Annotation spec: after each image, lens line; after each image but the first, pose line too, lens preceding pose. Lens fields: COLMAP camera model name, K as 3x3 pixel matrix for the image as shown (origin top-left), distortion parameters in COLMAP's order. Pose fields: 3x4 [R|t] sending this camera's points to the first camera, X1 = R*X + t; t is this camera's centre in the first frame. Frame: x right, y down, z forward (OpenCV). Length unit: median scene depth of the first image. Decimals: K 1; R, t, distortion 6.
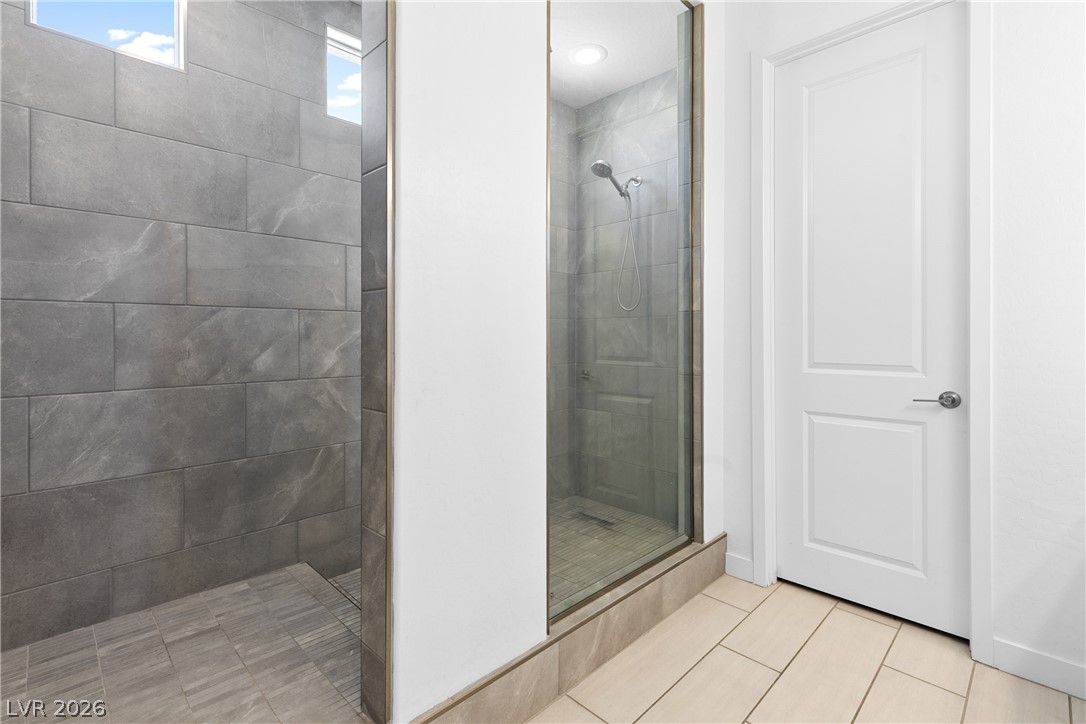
lens RADIAL K [[495.8, 0, 528.3], [0, 495.8, 333.9], [0, 0, 1]] dist [0.008180, -0.000096]
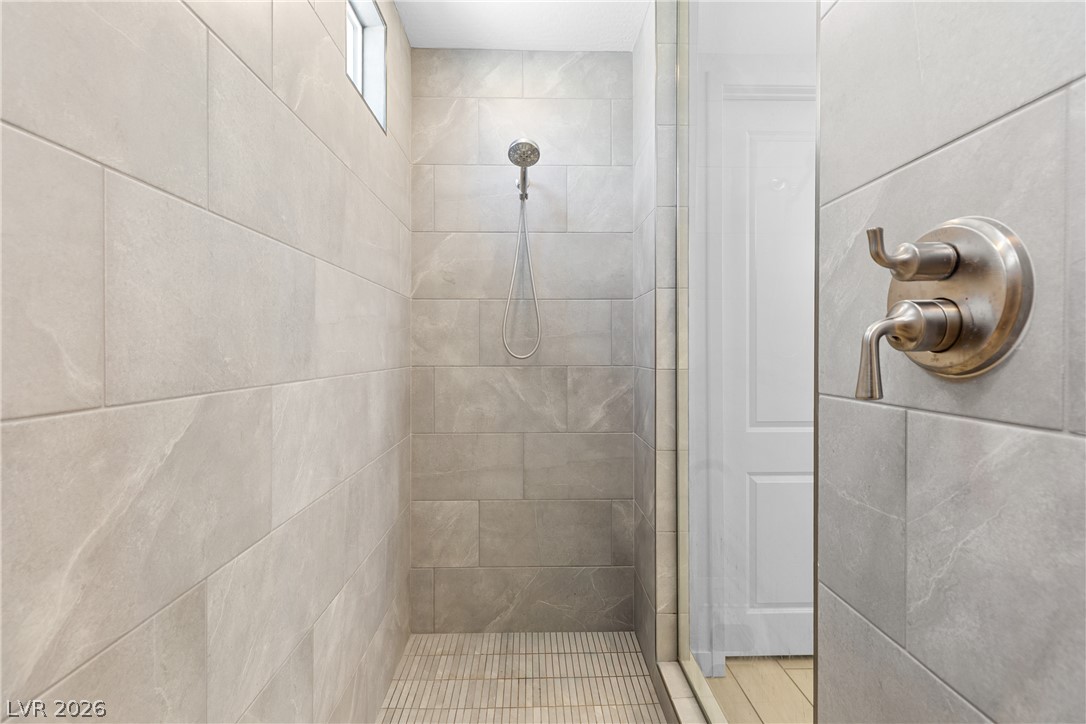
lens RADIAL K [[495.8, 0, 542.7], [0, 495.8, 352.0], [0, 0, 1]] dist [0.008180, -0.000096]
pose [[0.678904, -0.001469, 0.734225, -0.409395], [-0.002764, 0.999986, 0.004558, -0.079381], [-0.734221, -0.005124, 0.678891, 0.644013]]
